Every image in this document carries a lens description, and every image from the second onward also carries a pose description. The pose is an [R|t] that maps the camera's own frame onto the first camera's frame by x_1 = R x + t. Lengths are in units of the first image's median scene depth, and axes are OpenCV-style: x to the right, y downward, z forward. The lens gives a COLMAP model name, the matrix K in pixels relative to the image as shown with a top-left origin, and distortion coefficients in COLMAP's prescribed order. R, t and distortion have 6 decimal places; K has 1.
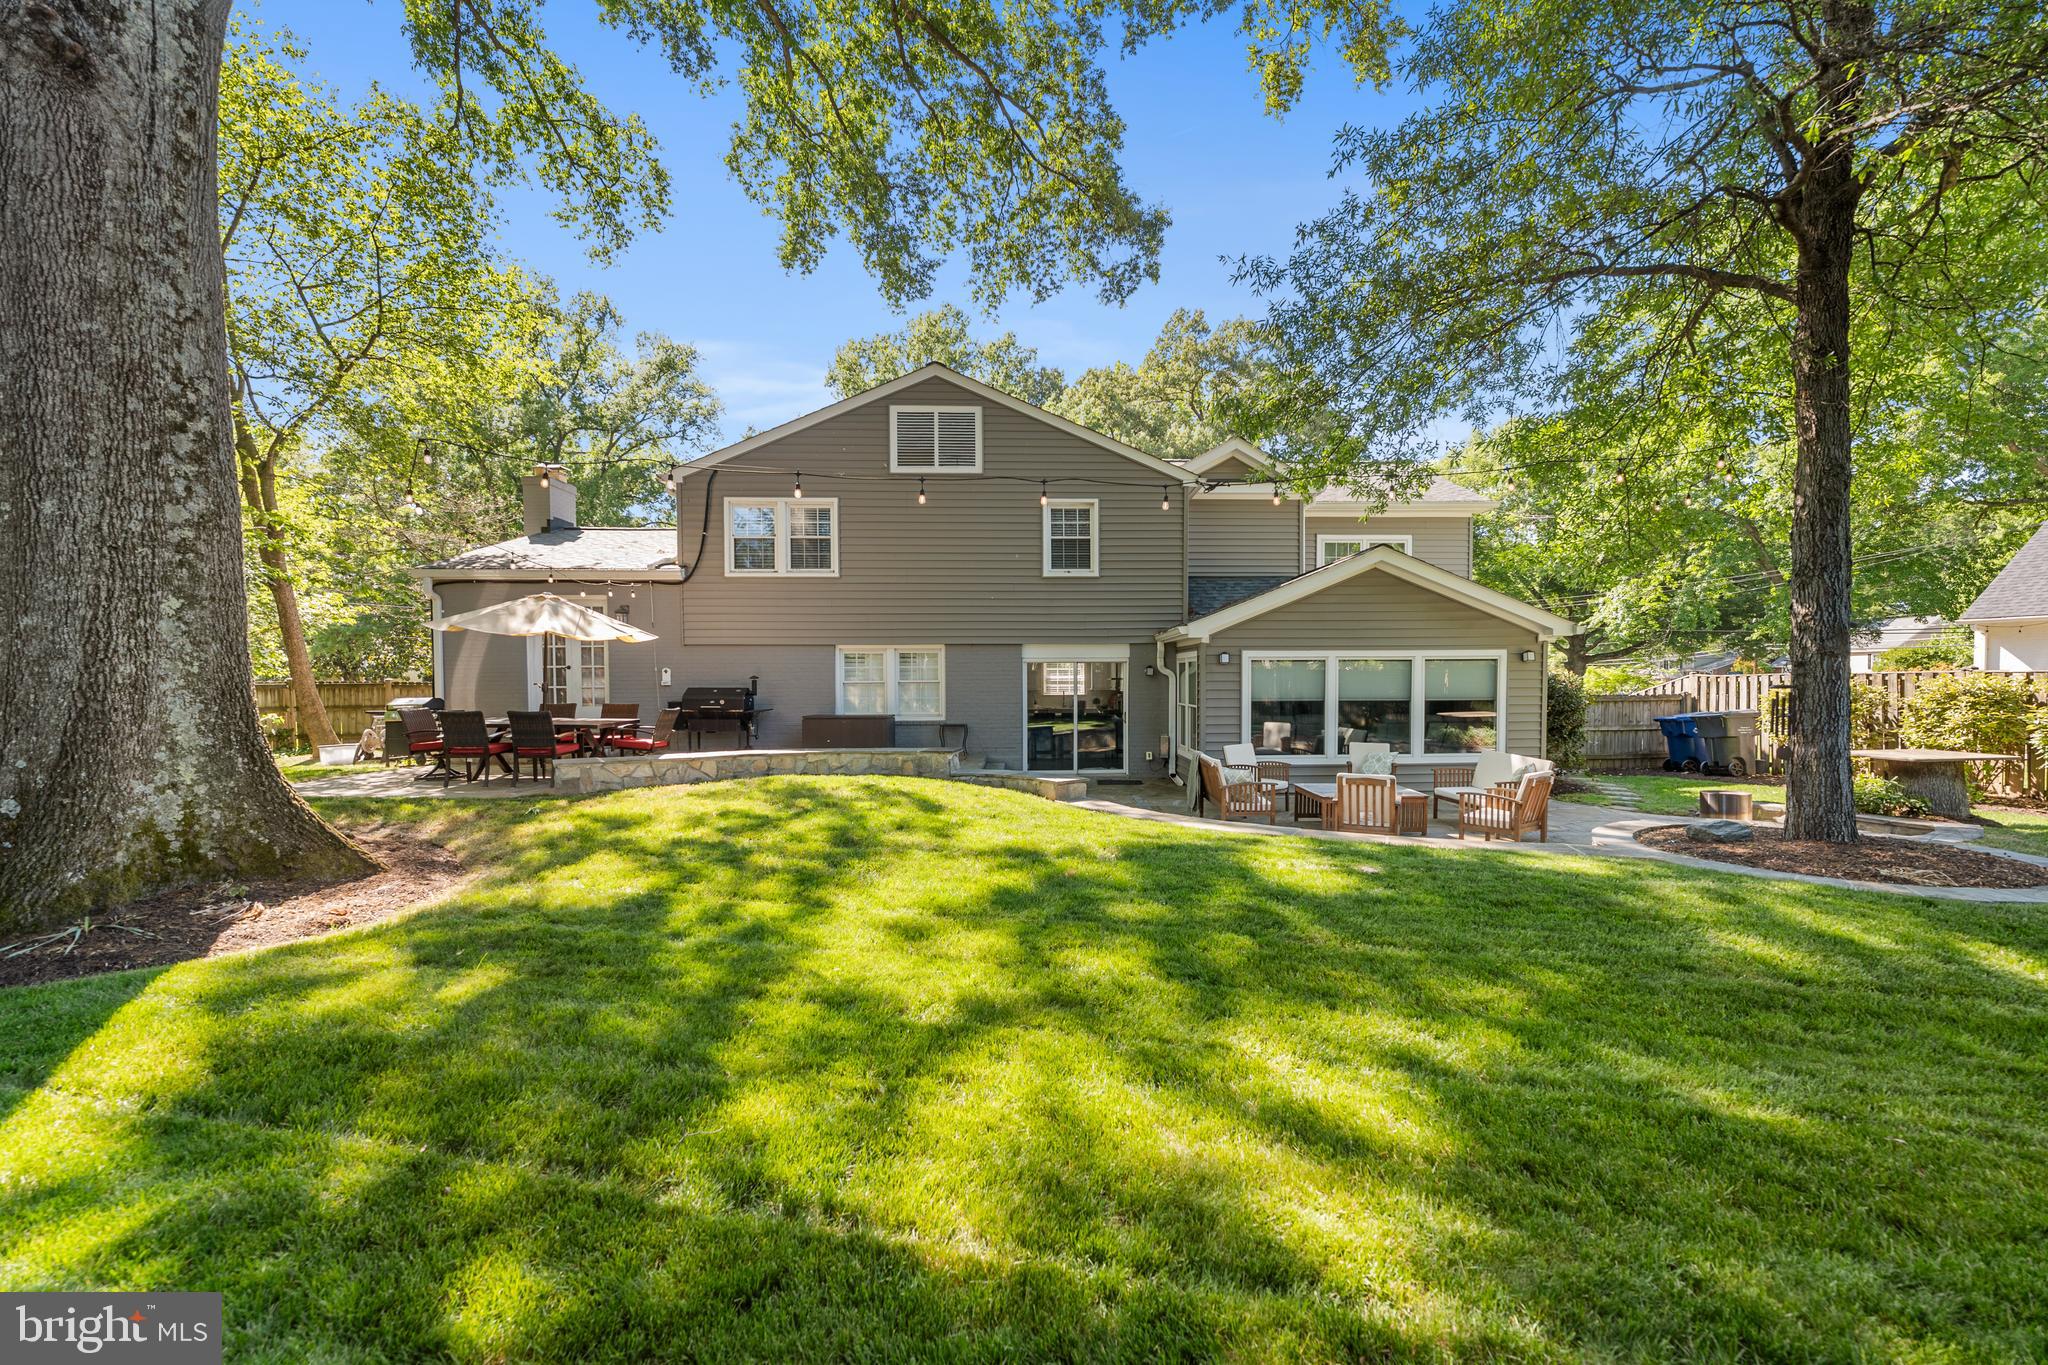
lens RADIAL K [[860.8, 0, 1018.4], [0, 860.8, 697.3], [0, 0, 1]] dist [0.000199, 0.000261]
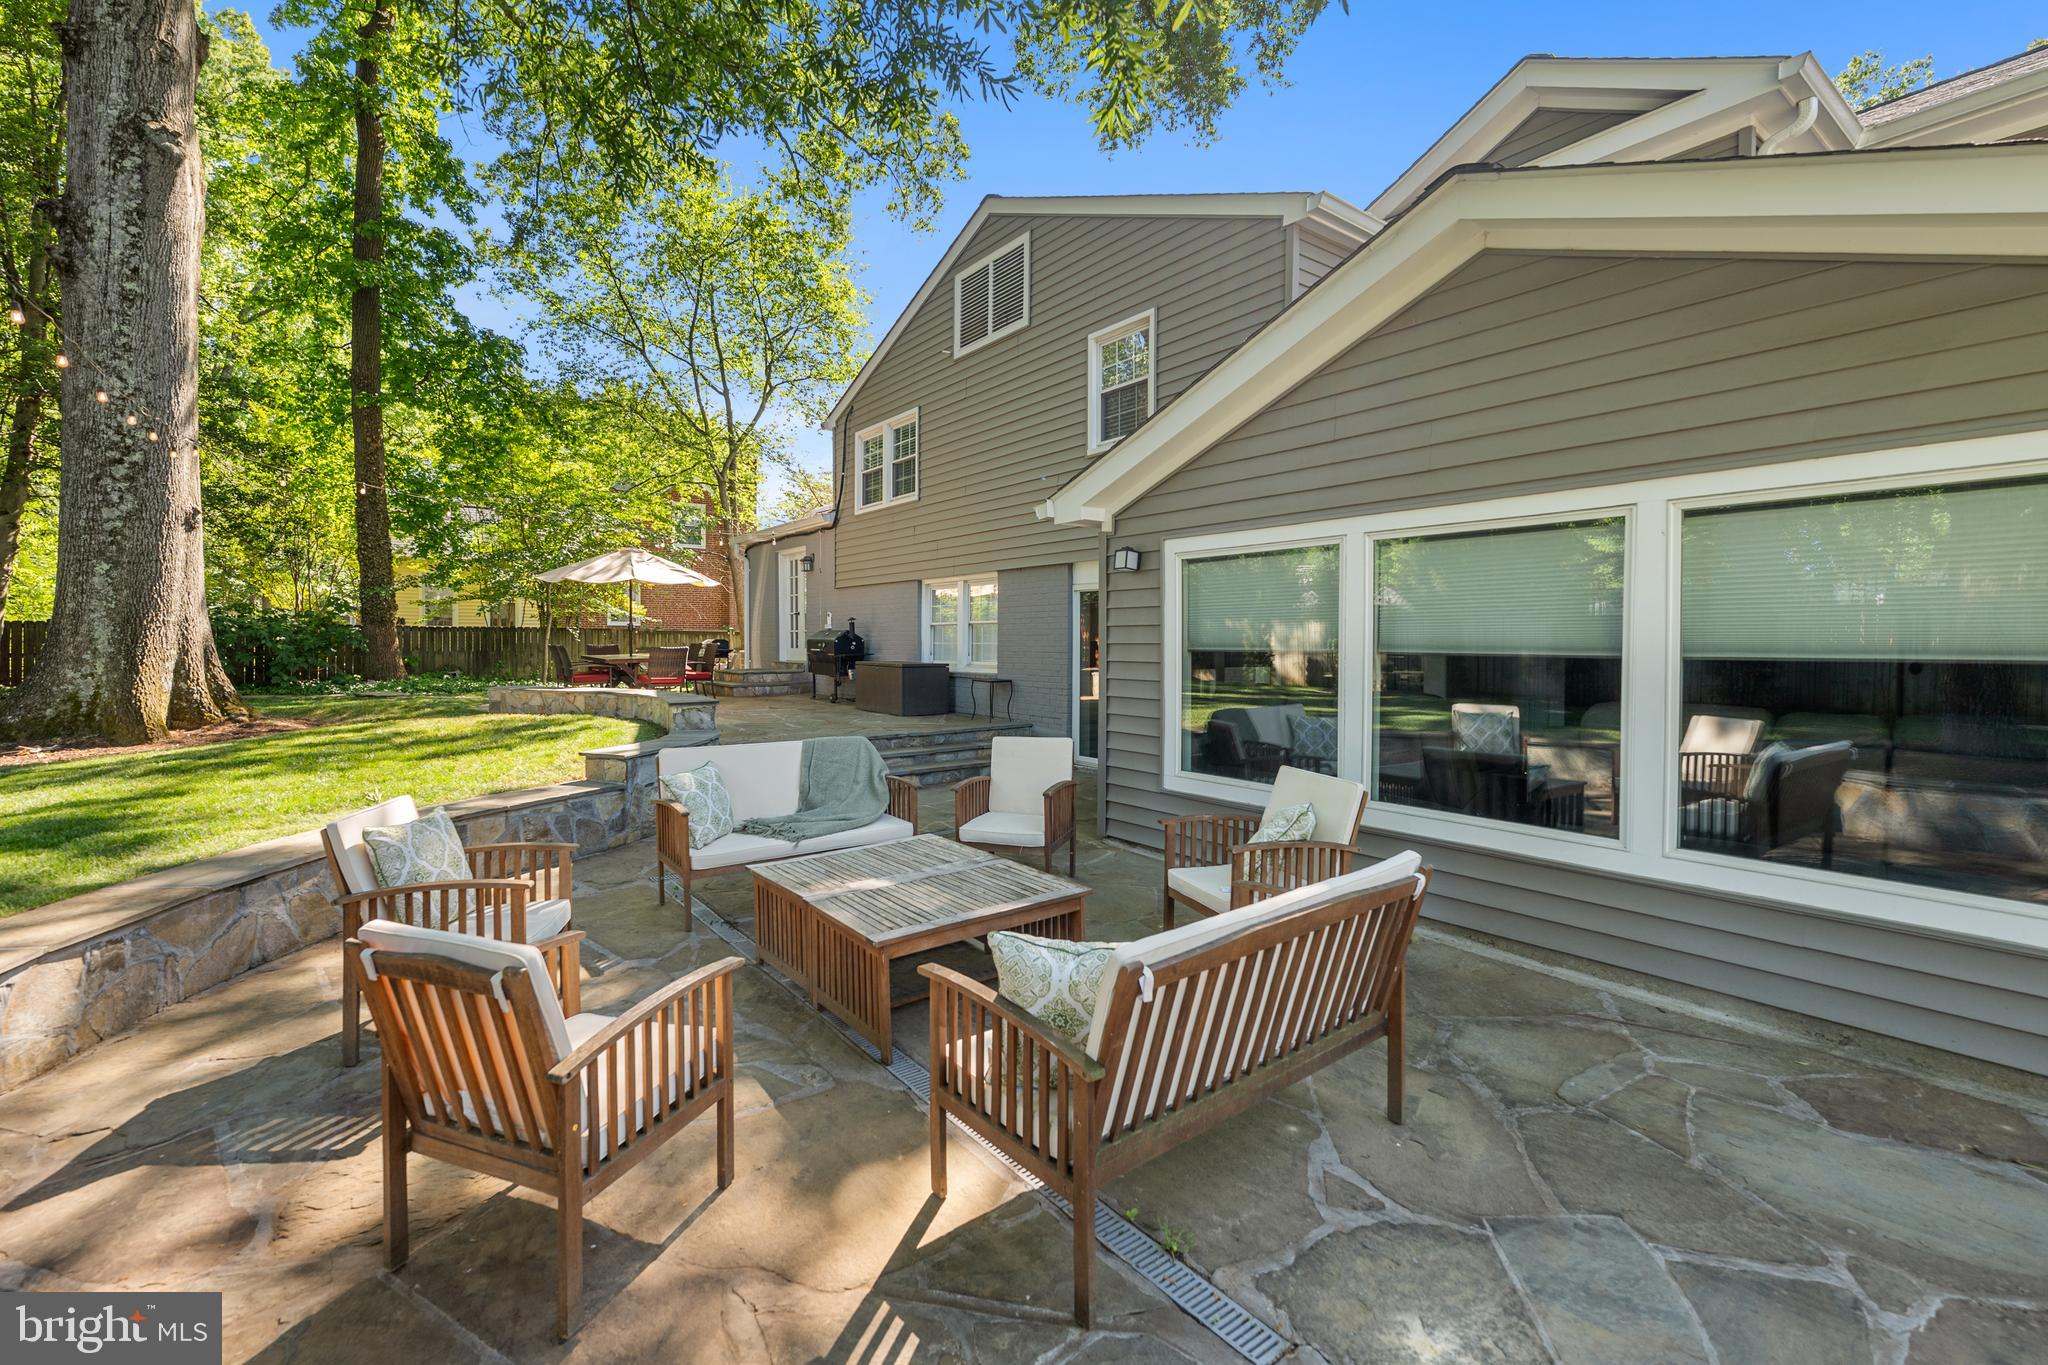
lens RADIAL K [[851.3, 0, 963.7], [0, 851.3, 654.4], [0, 0, 1]] dist [-0.000408, 0.000090]
pose [[0.548579, 0.016820, -0.835930, 1.290288], [-0.021962, 0.999743, 0.005704, 0.015392], [0.835810, 0.015230, 0.548807, 1.447233]]
